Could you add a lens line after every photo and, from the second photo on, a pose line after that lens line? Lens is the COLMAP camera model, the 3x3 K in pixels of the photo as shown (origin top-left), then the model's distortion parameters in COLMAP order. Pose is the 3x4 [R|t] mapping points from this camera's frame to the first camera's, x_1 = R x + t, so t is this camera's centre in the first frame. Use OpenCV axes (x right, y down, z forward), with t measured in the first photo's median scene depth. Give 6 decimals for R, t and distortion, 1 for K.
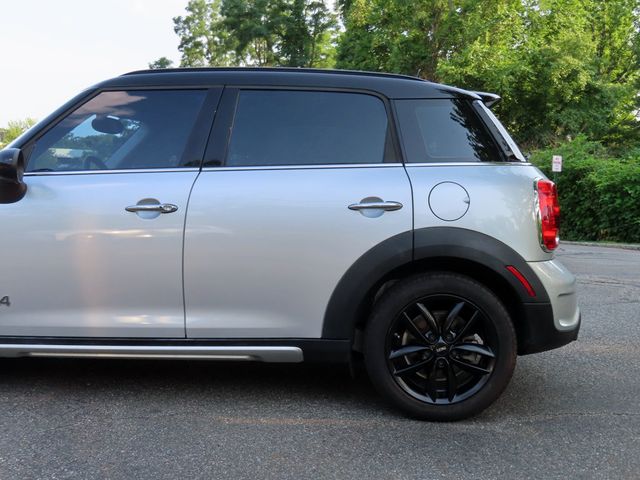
lens RADIAL K [[715.8, 0, 322.4], [0, 715.8, 239.3], [0, 0, 1]] dist [-0.012359, 0.004224]
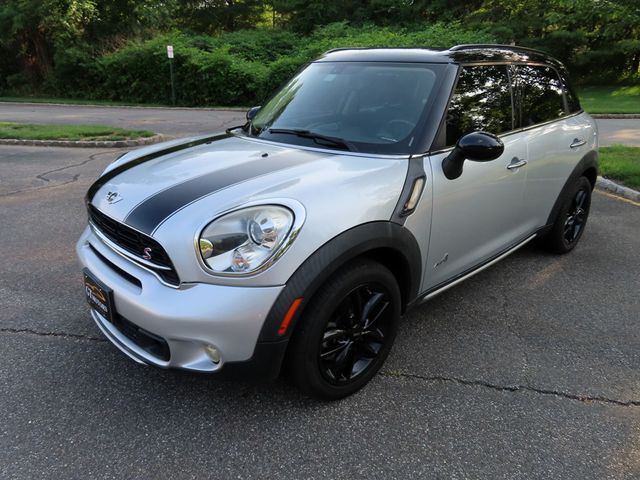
lens RADIAL K [[459.0, 0, 320.3], [0, 459.0, 241.8], [0, 0, 1]] dist [-0.021703, 0.028217]
pose [[0.699563, -0.263808, 0.664091, -0.168801], [0.046903, 0.944304, 0.325714, -0.030854], [-0.713030, -0.196710, 0.672973, 0.098210]]
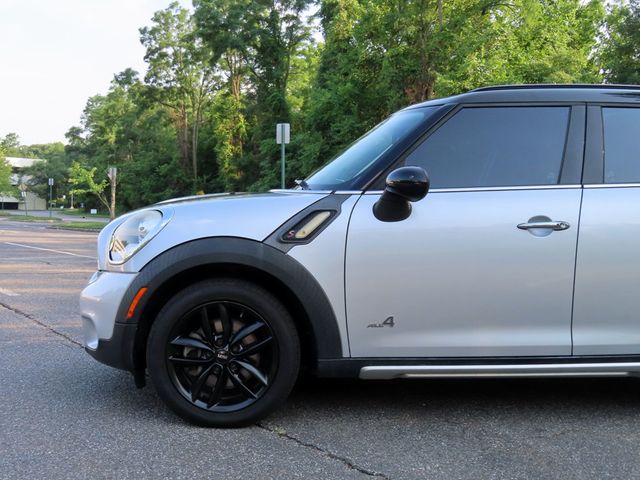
lens RADIAL K [[715.8, 0, 322.4], [0, 715.8, 239.3], [0, 0, 1]] dist [-0.012359, 0.004224]
pose [[0.997496, -0.007014, 0.070374, -0.093039], [0.008137, 0.999844, -0.015680, -0.001734], [-0.070253, 0.016213, 0.997397, 0.004511]]
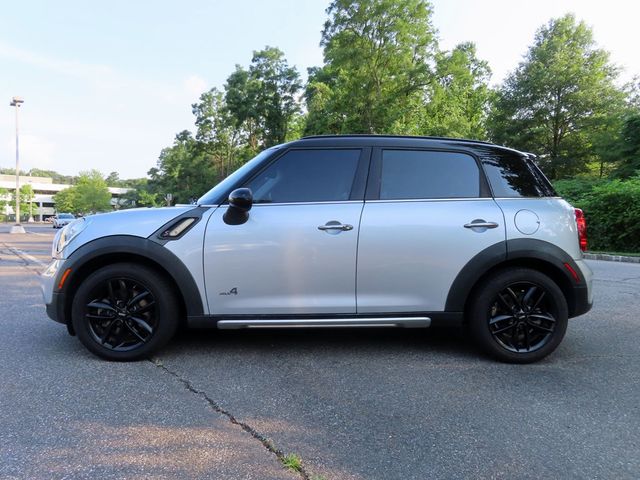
lens RADIAL K [[457.1, 0, 319.5], [0, 457.1, 240.9], [0, 0, 1]] dist [-0.007534, 0.005809]
pose [[0.996789, -0.008615, 0.079605, -0.052827], [0.009683, 0.999868, -0.013031, -0.000473], [-0.079482, 0.013760, 0.996741, 0.006464]]
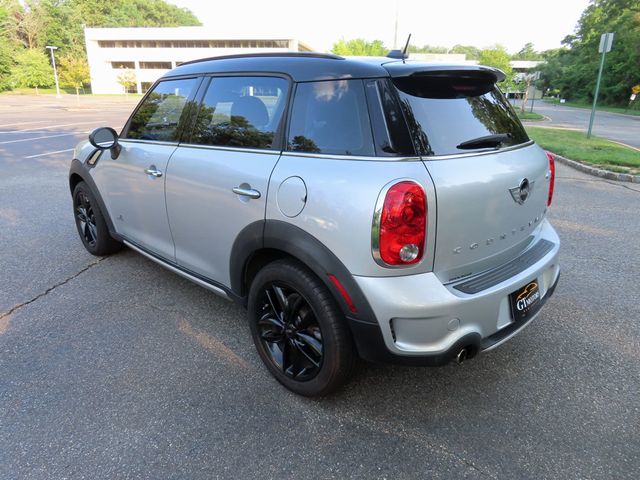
lens RADIAL K [[459.0, 0, 320.3], [0, 459.0, 241.8], [0, 0, 1]] dist [-0.021703, 0.028217]
pose [[0.730166, 0.202084, -0.652702, 0.093980], [-0.036490, 0.965432, 0.258089, -0.023554], [0.682295, -0.164631, 0.712300, 0.084493]]
